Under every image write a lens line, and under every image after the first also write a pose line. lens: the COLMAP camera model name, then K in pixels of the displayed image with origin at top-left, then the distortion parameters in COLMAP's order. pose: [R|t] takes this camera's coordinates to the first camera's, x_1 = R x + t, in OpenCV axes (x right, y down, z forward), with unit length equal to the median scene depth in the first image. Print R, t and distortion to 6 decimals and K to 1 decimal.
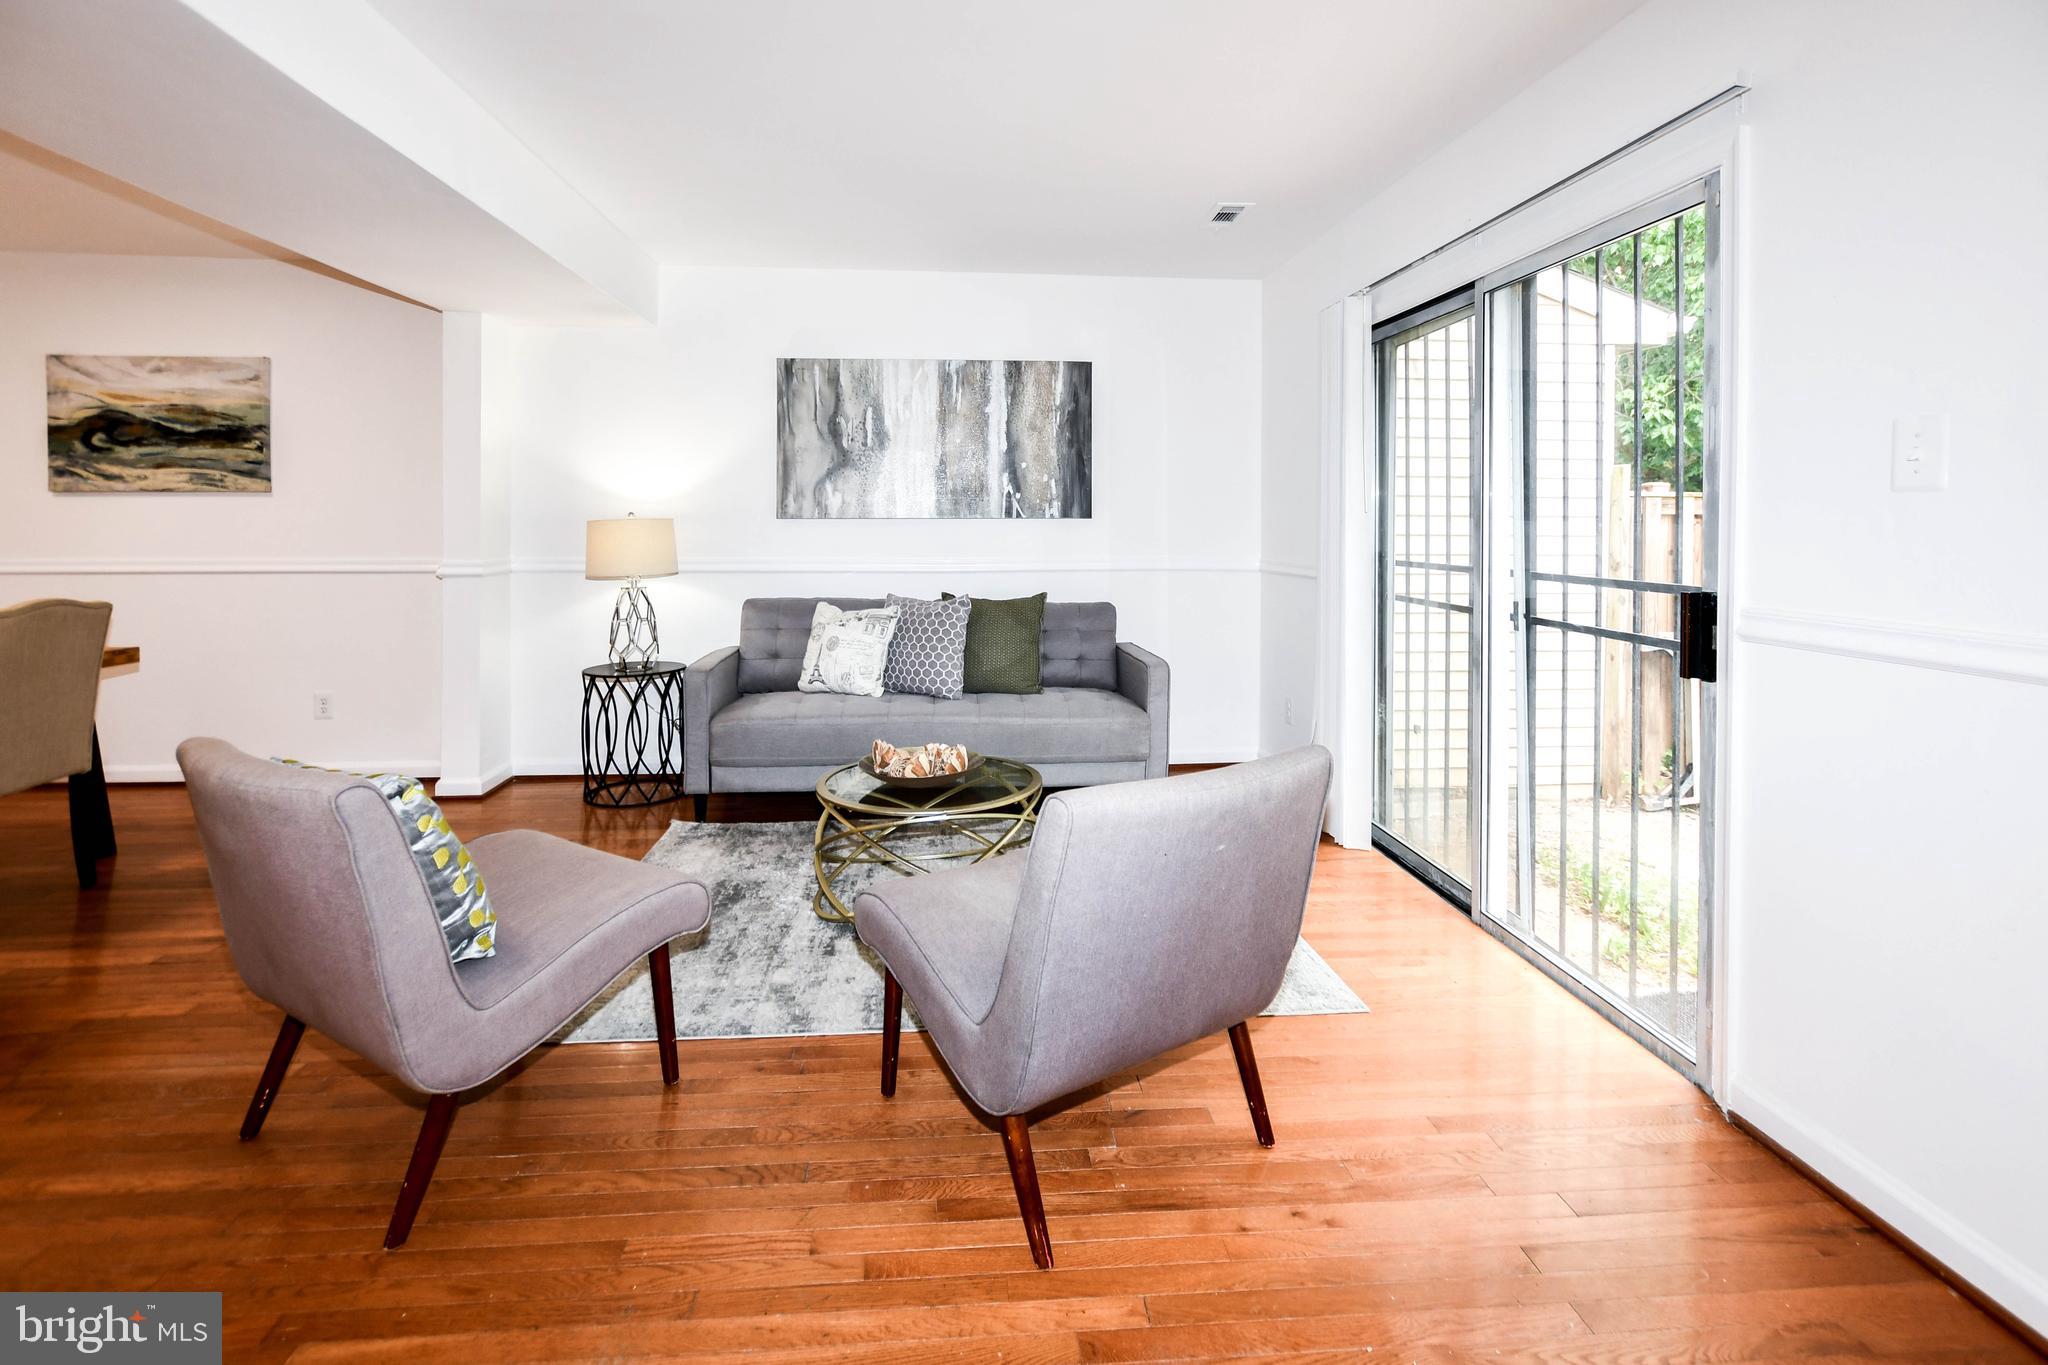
lens RADIAL K [[950.6, 0, 1022.5], [0, 950.6, 526.9], [0, 0, 1]] dist [-0.005898, 0.000444]
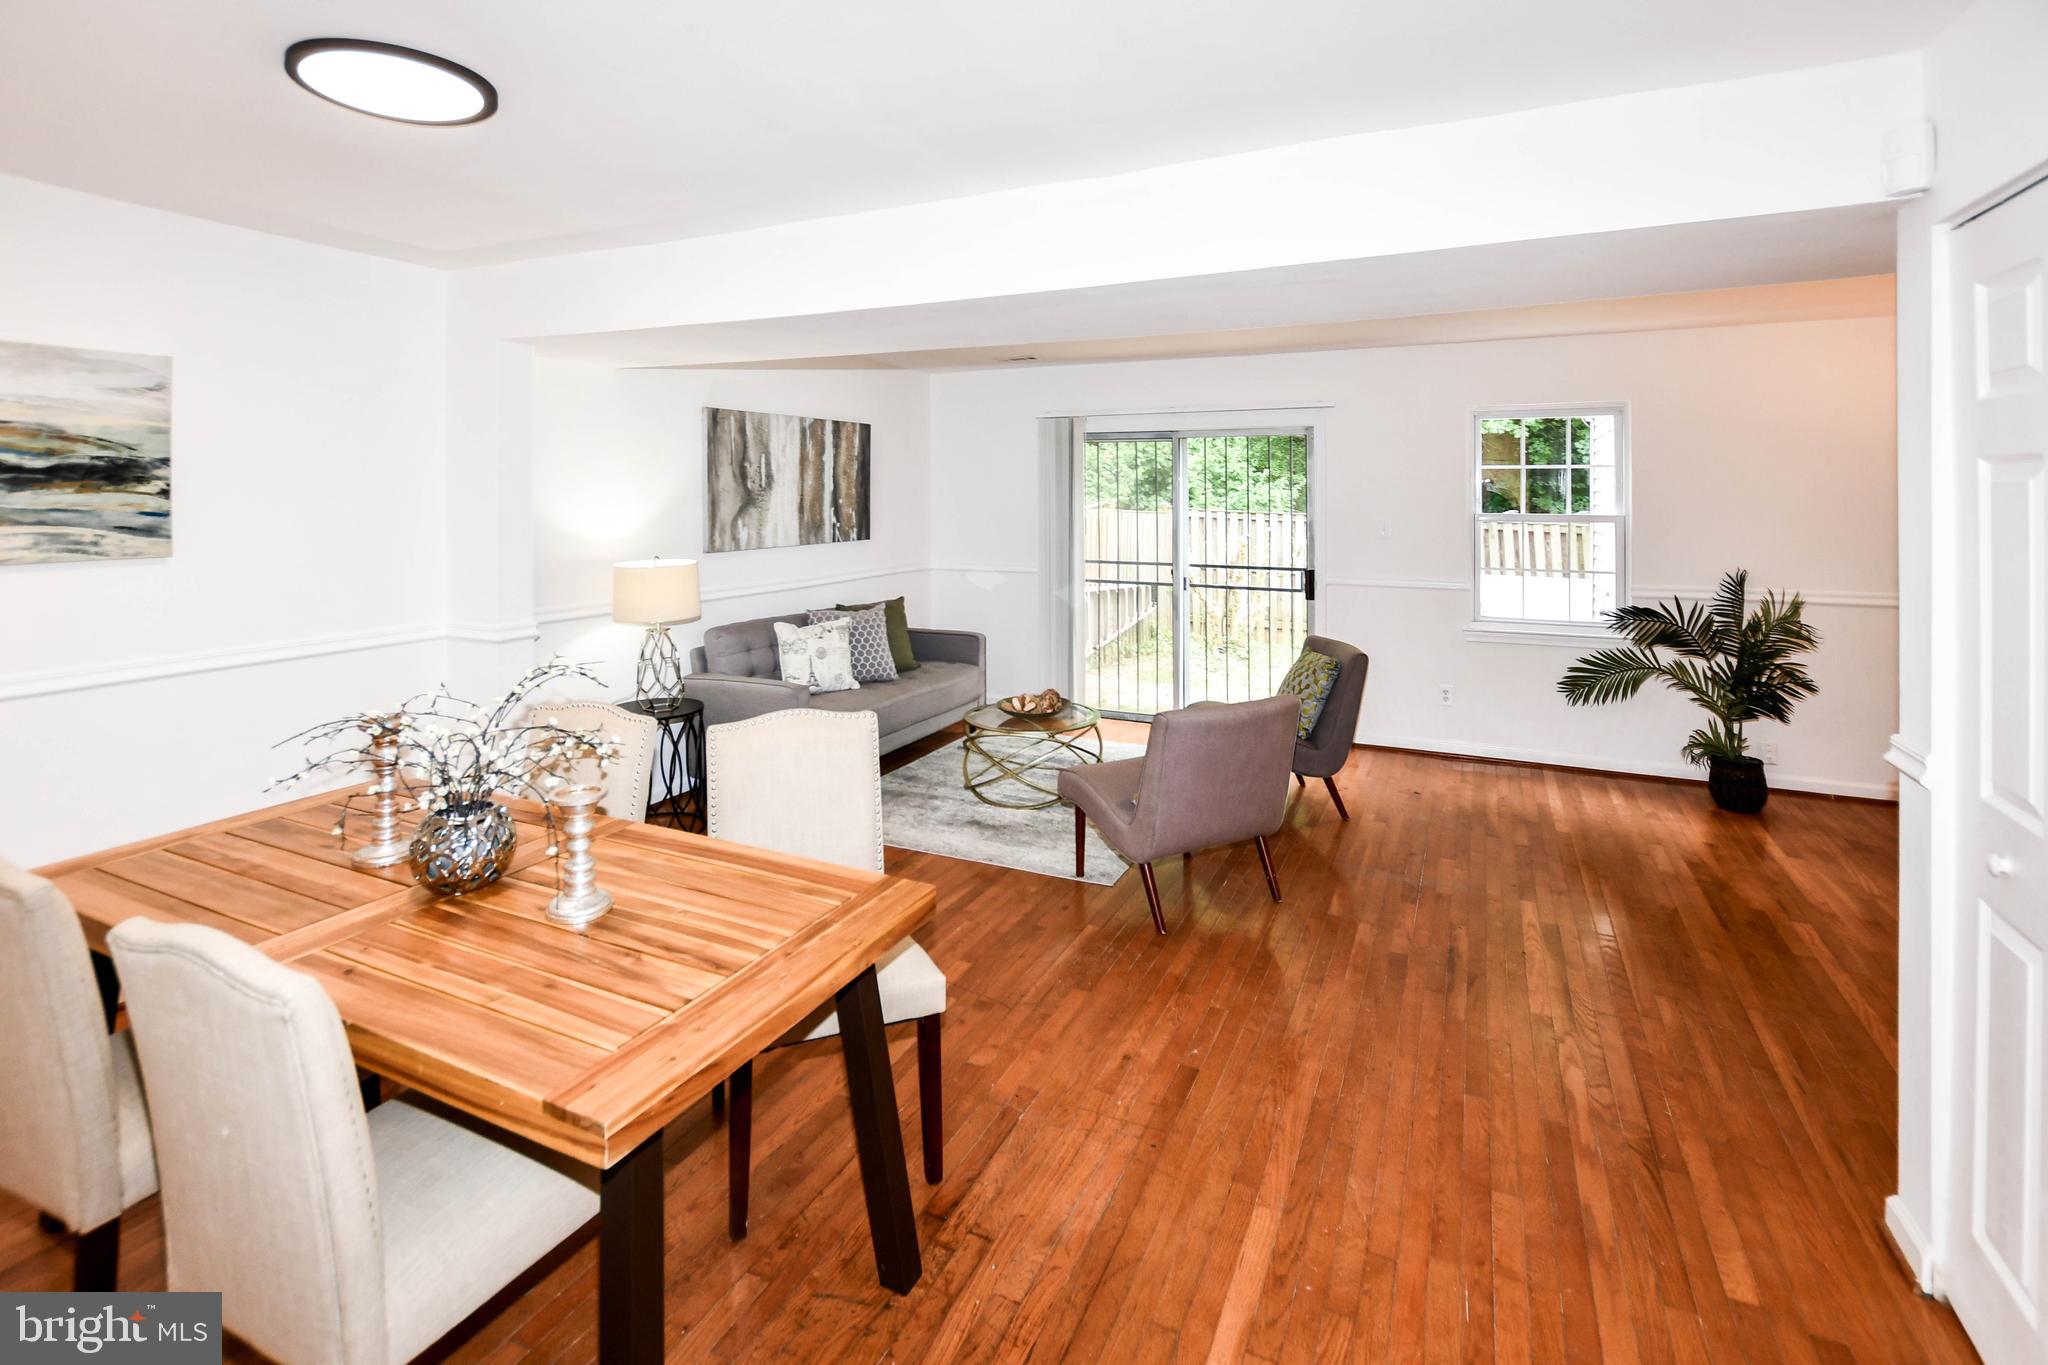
lens RADIAL K [[941.5, 0, 1025.9], [0, 941.5, 494.1], [0, 0, 1]] dist [-0.009407, 0.001992]
pose [[0.508400, -0.001294, 0.861120, -1.077575], [0.001662, 0.999998, 0.000521, -0.082131], [-0.861120, 0.001167, 0.508401, 0.136287]]
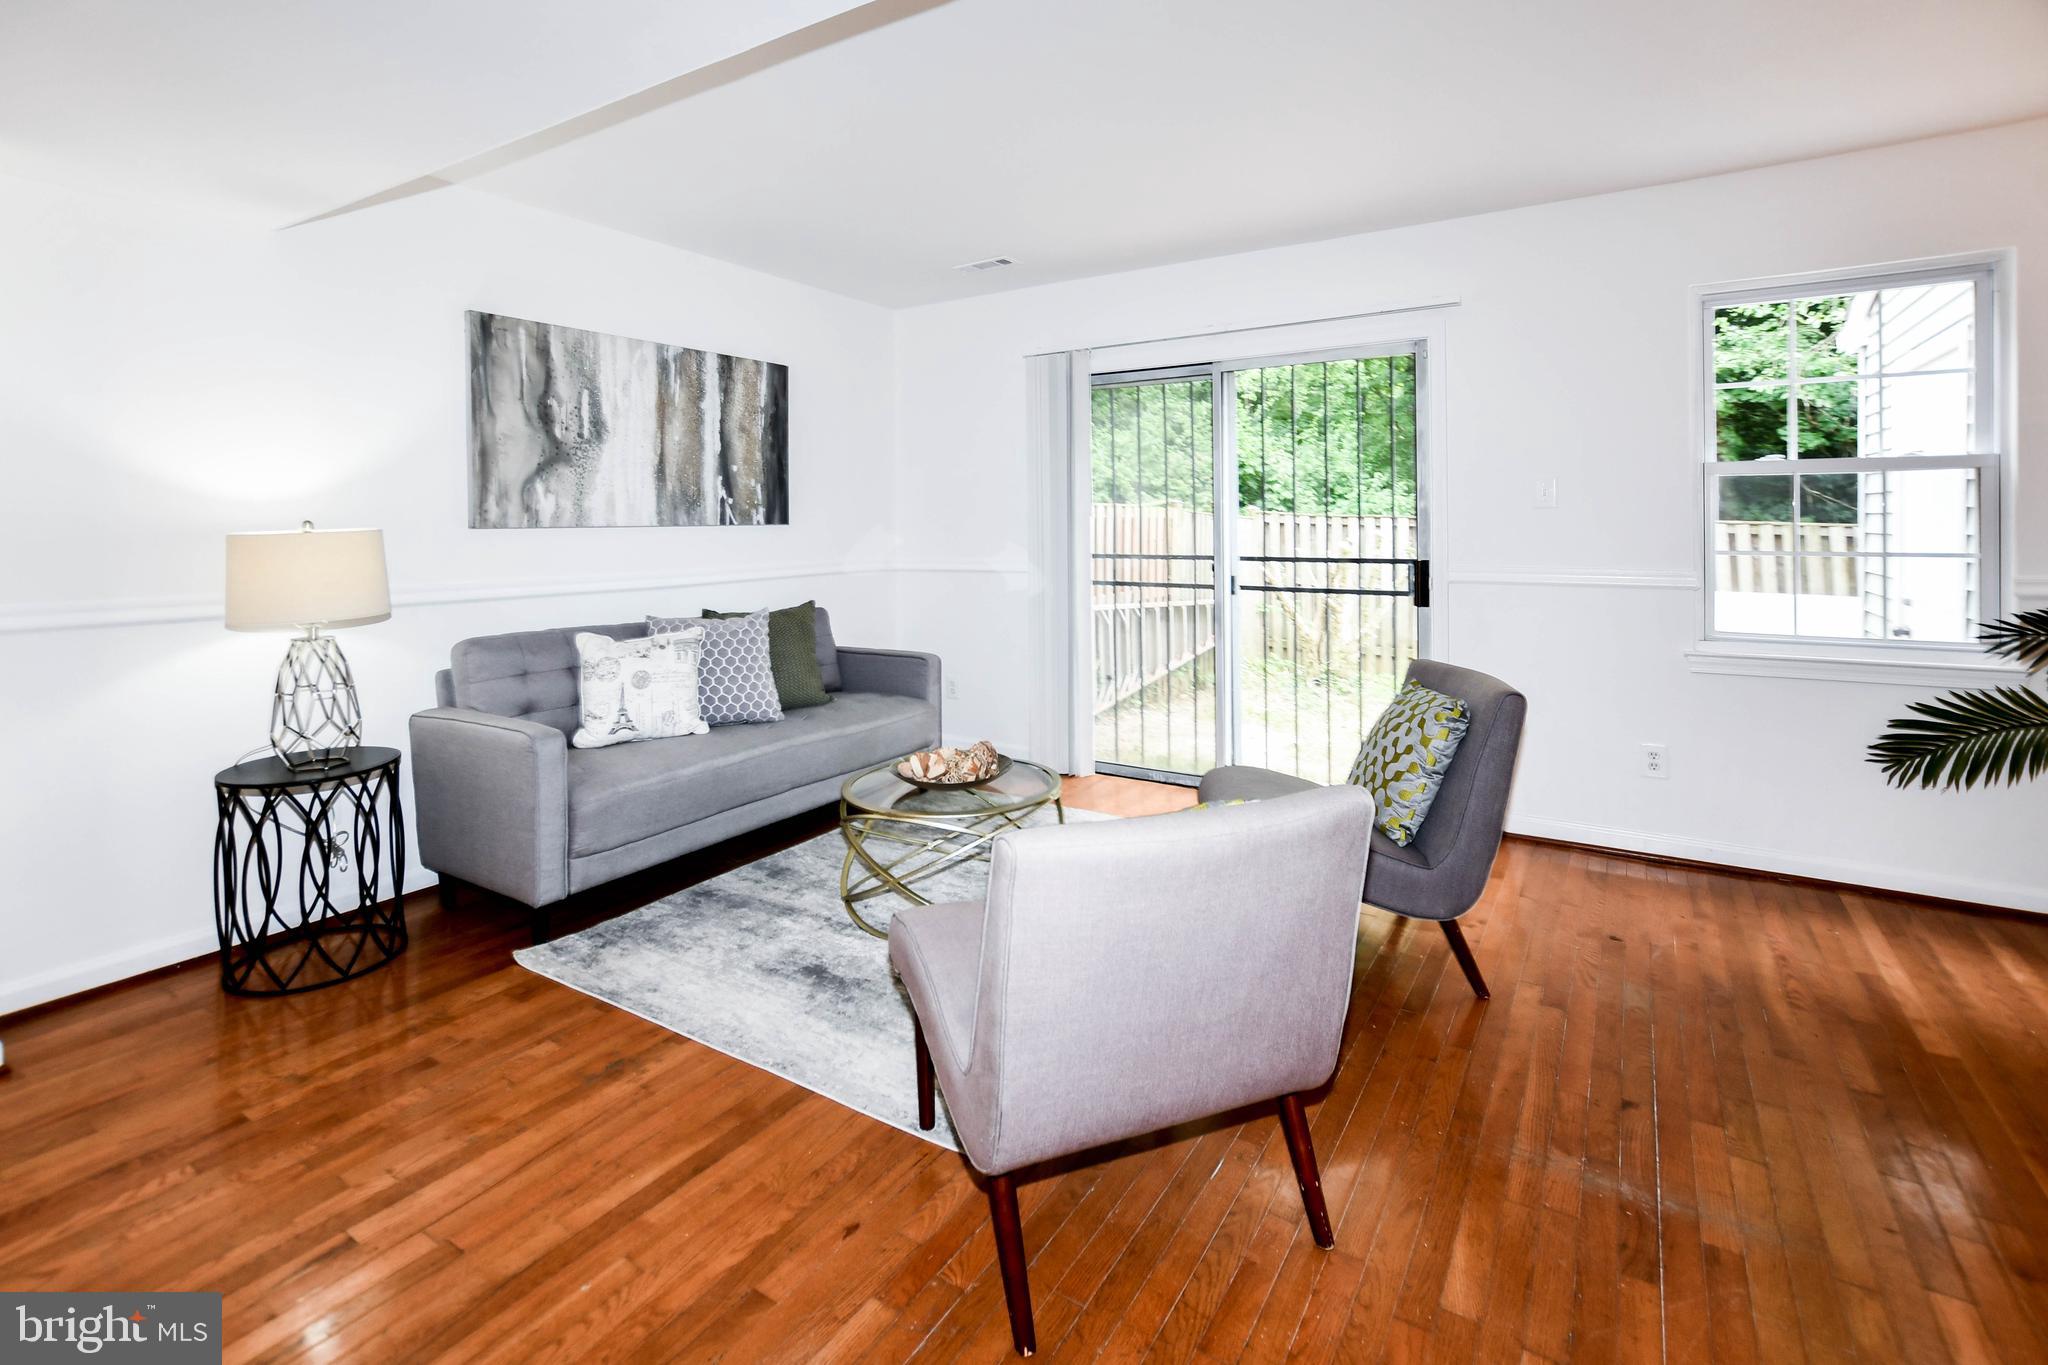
lens RADIAL K [[941.5, 0, 1016.7], [0, 941.5, 527.6], [0, 0, 1]] dist [-0.009407, 0.001992]
pose [[0.615660, -0.010087, 0.787947, -0.611145], [0.011584, 0.999926, 0.003750, -0.007467], [-0.787927, 0.006819, 0.615732, 0.233898]]
